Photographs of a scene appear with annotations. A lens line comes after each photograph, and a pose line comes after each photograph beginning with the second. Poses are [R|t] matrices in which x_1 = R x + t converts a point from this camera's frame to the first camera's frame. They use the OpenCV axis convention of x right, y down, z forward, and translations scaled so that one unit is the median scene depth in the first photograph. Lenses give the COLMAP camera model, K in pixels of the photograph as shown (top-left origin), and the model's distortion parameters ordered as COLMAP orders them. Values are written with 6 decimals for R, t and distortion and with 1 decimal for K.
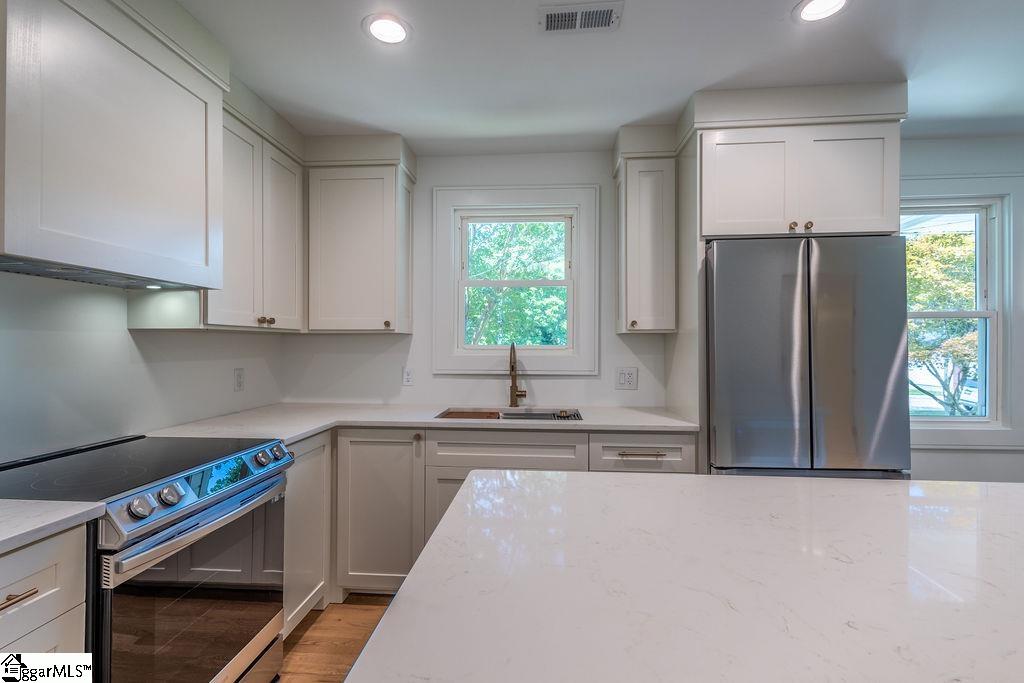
lens RADIAL K [[476.0, 0, 509.4], [0, 476.0, 339.0], [0, 0, 1]] dist [0.013700, -0.001292]
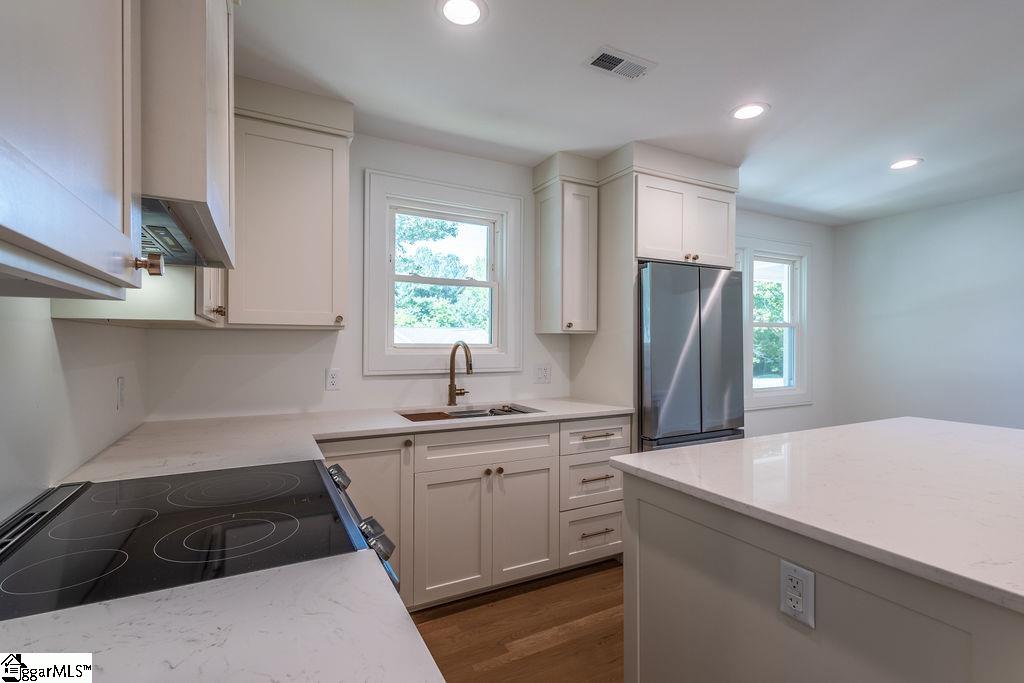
lens RADIAL K [[476.0, 0, 509.4], [0, 476.0, 339.0], [0, 0, 1]] dist [0.013700, -0.001292]
pose [[0.845380, 0.006238, 0.534129, -0.492273], [-0.008282, 0.999965, 0.001430, 0.000547], [-0.534102, -0.005633, 0.845402, 0.107252]]
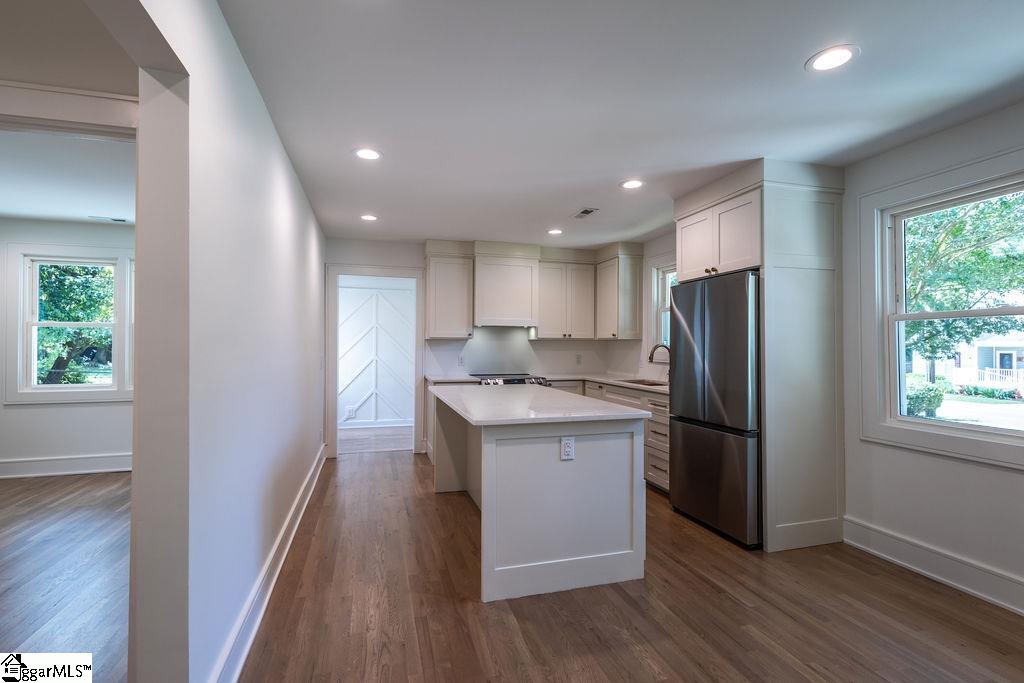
lens RADIAL K [[476.0, 0, 509.4], [0, 476.0, 339.0], [0, 0, 1]] dist [0.013700, -0.001292]
pose [[0.350733, -0.011407, -0.936406, 1.638398], [0.001367, 0.999931, -0.011668, 0.008690], [0.936475, 0.002812, 0.350724, -0.162097]]
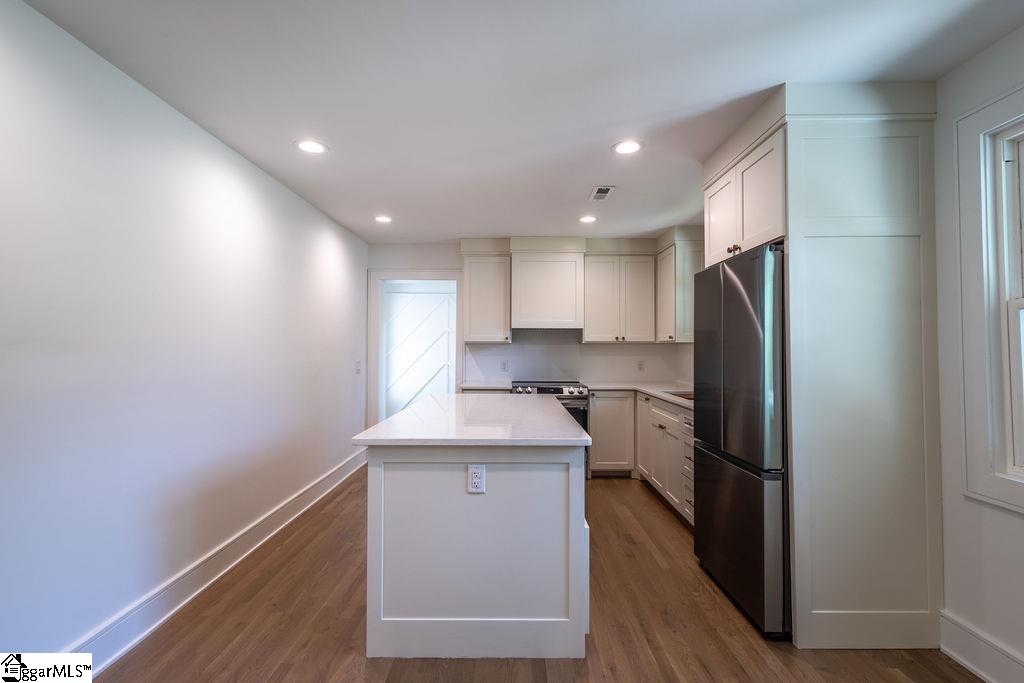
lens RADIAL K [[476.0, 0, 509.4], [0, 476.0, 339.0], [0, 0, 1]] dist [0.013700, -0.001292]
pose [[0.068343, -0.021935, -0.997421, 1.544603], [0.002873, 0.999758, -0.021790, 0.010292], [0.997658, -0.001377, 0.068390, 0.317720]]
